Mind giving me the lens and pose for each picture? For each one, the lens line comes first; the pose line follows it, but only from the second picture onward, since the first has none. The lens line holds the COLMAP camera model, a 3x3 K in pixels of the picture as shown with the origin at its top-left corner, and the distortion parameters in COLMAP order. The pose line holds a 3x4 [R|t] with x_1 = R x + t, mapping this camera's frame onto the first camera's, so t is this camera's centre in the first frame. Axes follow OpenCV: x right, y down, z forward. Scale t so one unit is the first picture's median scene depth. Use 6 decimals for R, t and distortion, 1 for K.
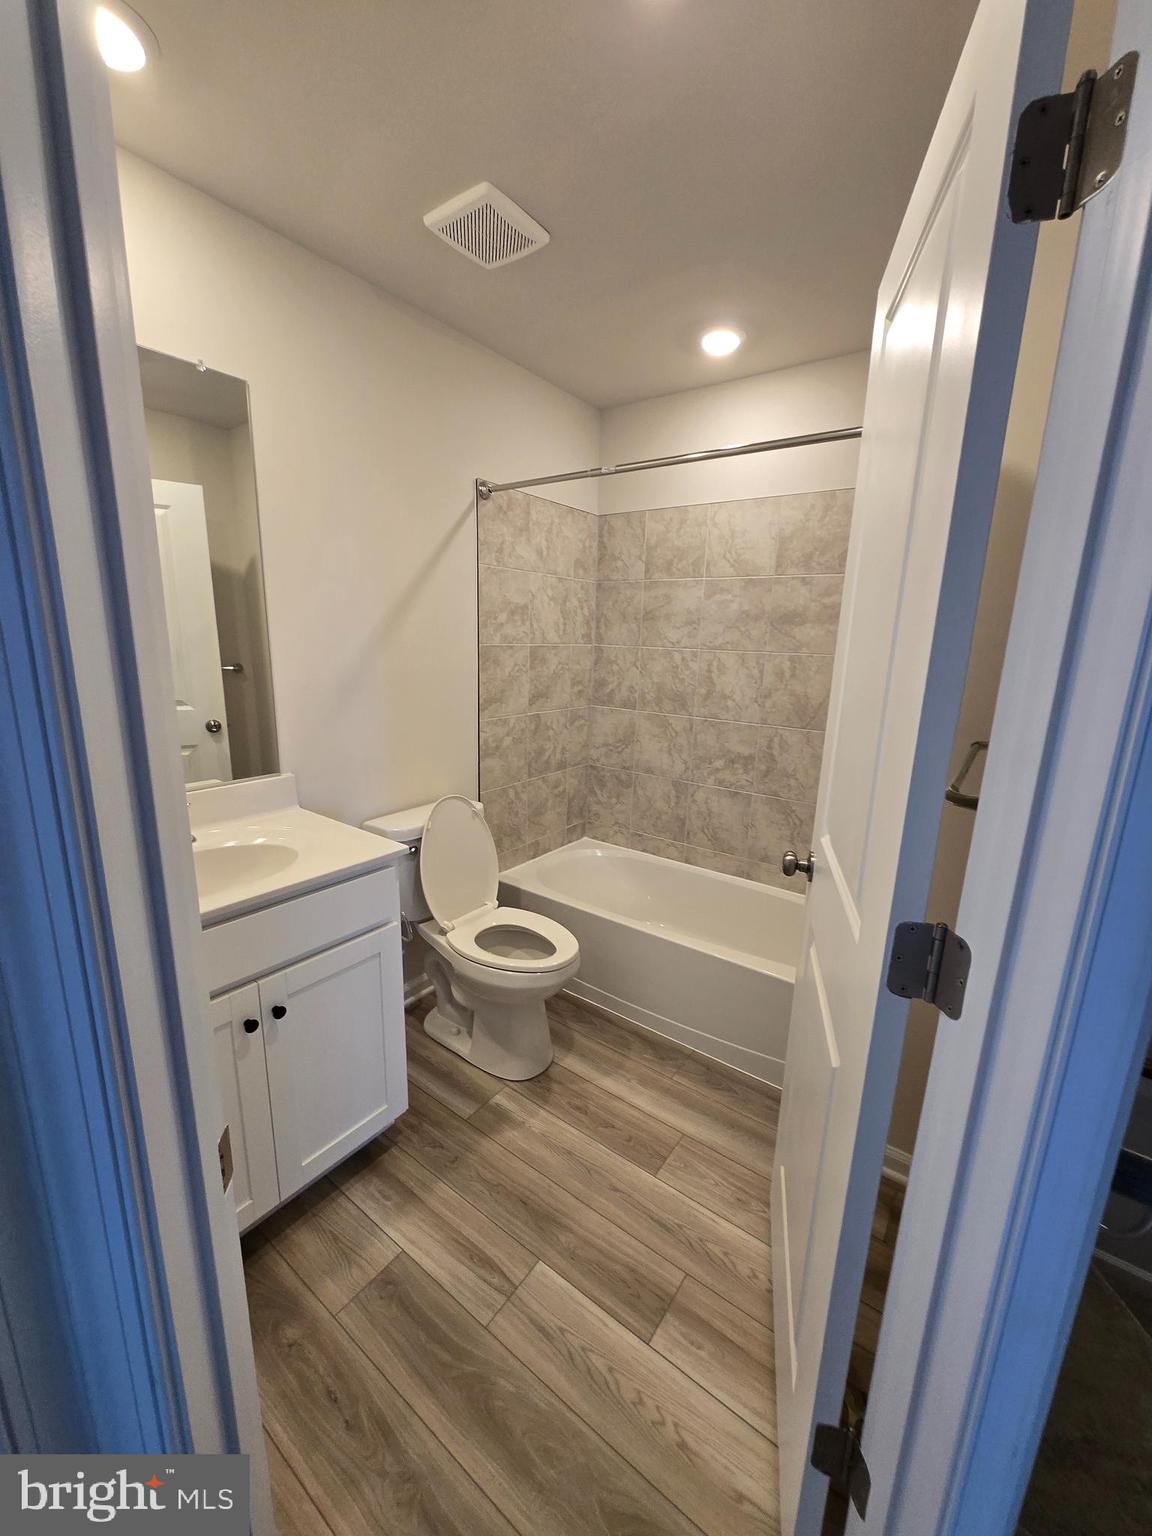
lens RADIAL K [[602.1, 0, 578.7], [0, 602.1, 771.5], [0, 0, 1]] dist [-0.000861, -0.000532]
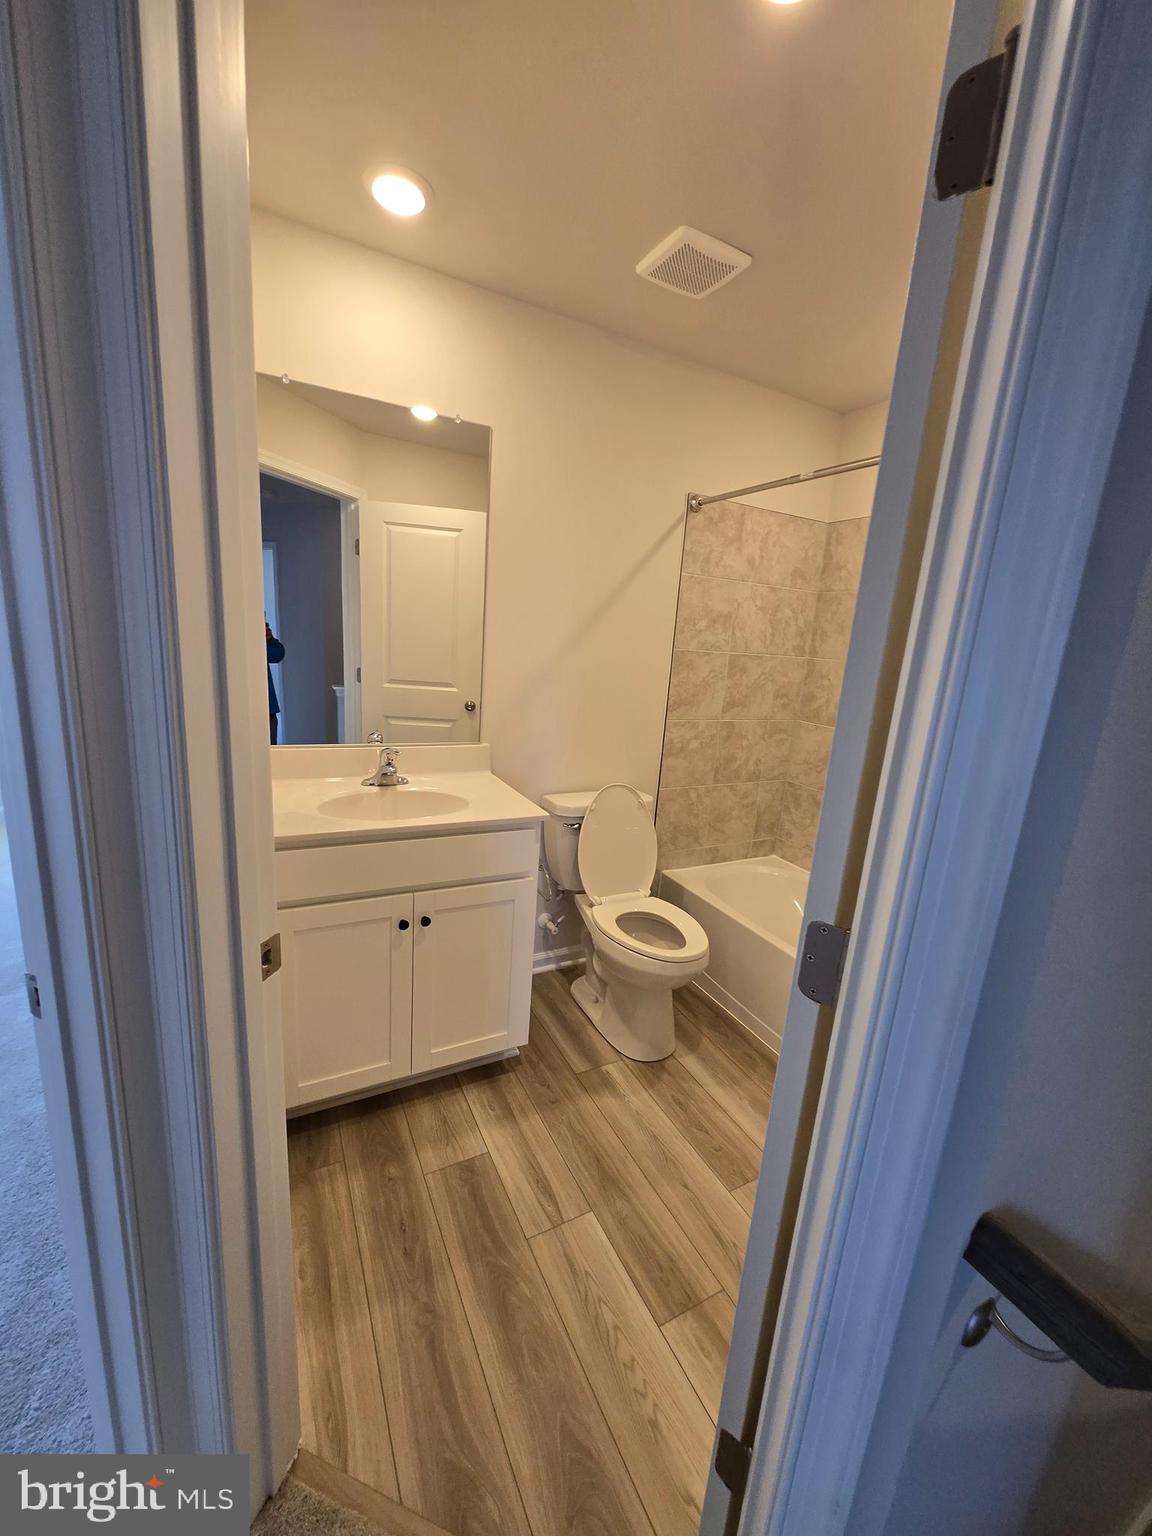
lens RADIAL K [[602.1, 0, 579.2], [0, 602.1, 772.5], [0, 0, 1]] dist [-0.000861, -0.000532]
pose [[0.896137, 0.135798, -0.422490, 0.200004], [-0.144590, 0.989427, 0.011337, 0.019657], [0.419563, 0.050928, 0.906297, -0.020539]]
